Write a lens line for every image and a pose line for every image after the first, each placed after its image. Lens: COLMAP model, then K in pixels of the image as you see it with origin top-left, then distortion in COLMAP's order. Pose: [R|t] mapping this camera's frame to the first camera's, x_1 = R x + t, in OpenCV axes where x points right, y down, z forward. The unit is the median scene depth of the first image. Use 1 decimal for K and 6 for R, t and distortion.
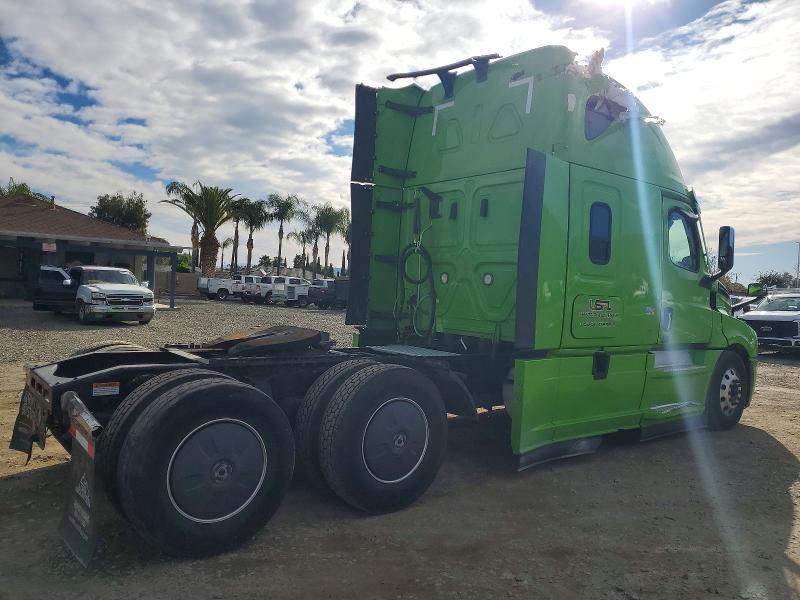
lens RADIAL K [[615.3, 0, 400.0], [0, 615.3, 300.0], [0, 0, 1]] dist [0.076883, -0.156610]
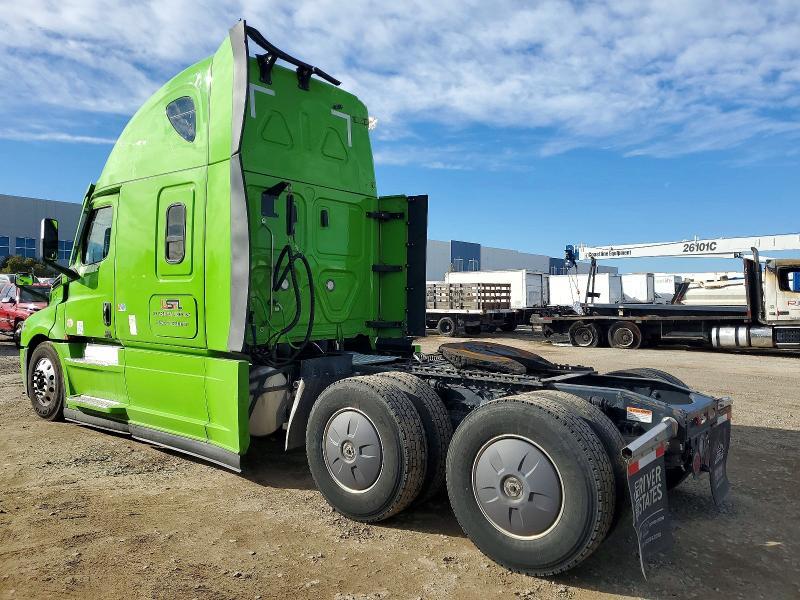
lens RADIAL K [[615.3, 0, 400.0], [0, 615.3, 300.0], [0, 0, 1]] dist [0.076883, -0.156610]
pose [[-0.202015, -0.054420, 0.977869, -0.944160], [-0.006777, 0.998509, 0.054169, -0.066542], [-0.979359, 0.004315, -0.202082, 1.088798]]
